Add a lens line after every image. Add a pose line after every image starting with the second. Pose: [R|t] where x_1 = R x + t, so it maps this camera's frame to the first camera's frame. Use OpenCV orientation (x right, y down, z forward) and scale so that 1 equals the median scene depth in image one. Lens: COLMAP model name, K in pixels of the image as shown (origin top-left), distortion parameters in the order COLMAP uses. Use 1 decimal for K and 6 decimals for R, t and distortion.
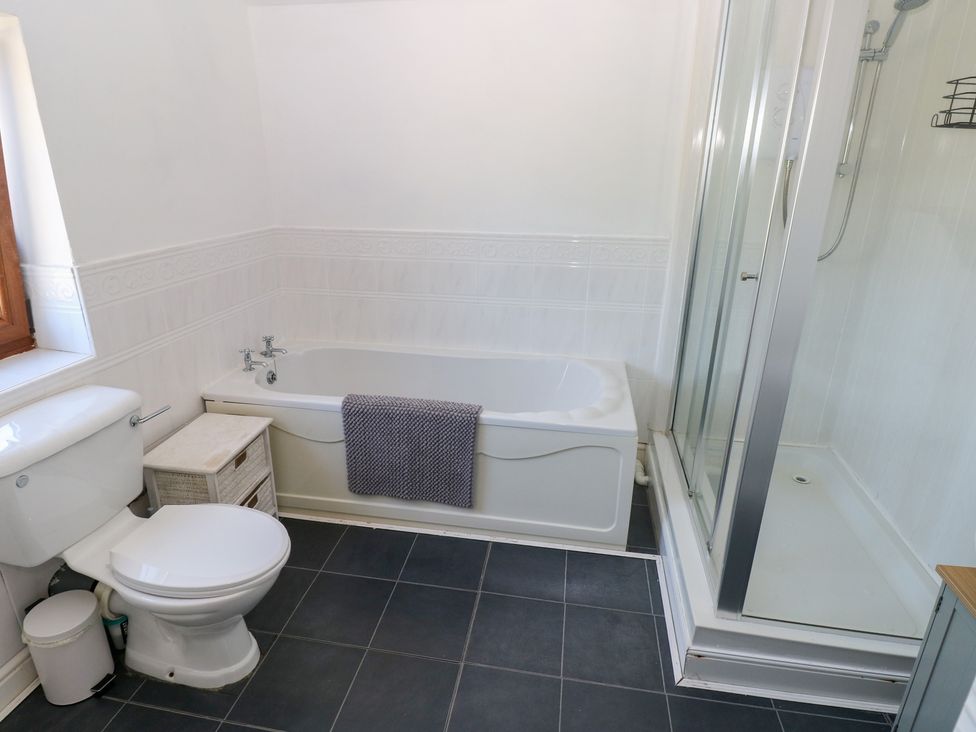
lens RADIAL K [[579.0, 0, 480.5], [0, 579.0, 369.9], [0, 0, 1]] dist [-0.000294, -0.012782]
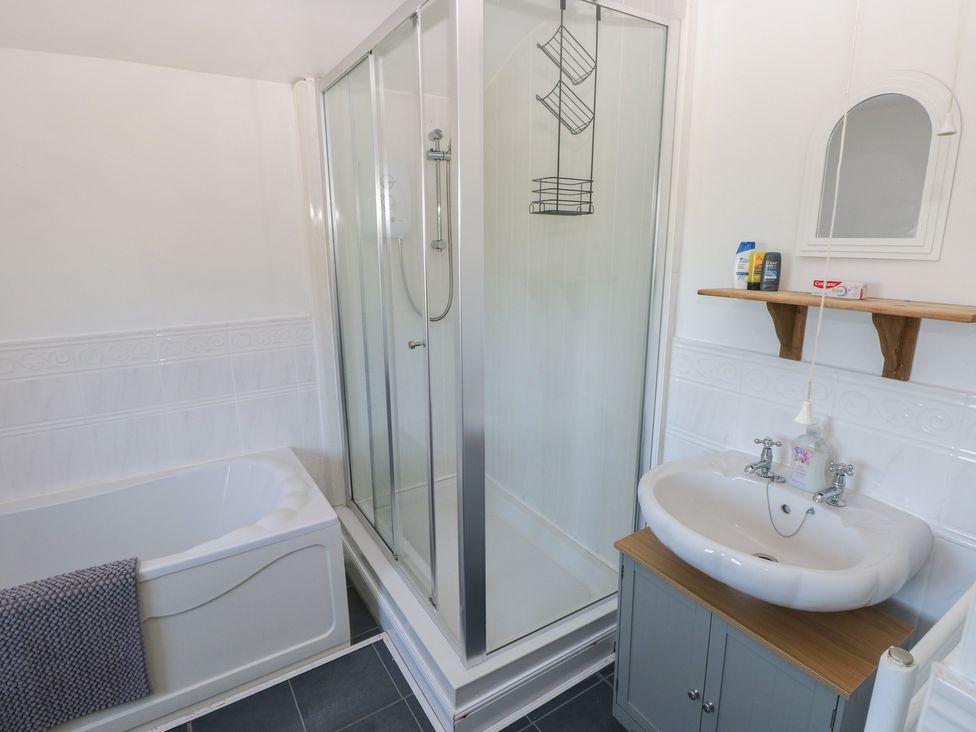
lens RADIAL K [[535.5, 0, 496.0], [0, 535.5, 361.8], [0, 0, 1]] dist [0.000585, -0.012467]
pose [[0.728296, -0.168246, 0.664288, -0.077137], [0.244119, 0.969493, -0.022095, -0.056053], [-0.640305, 0.178257, 0.747150, 0.127644]]
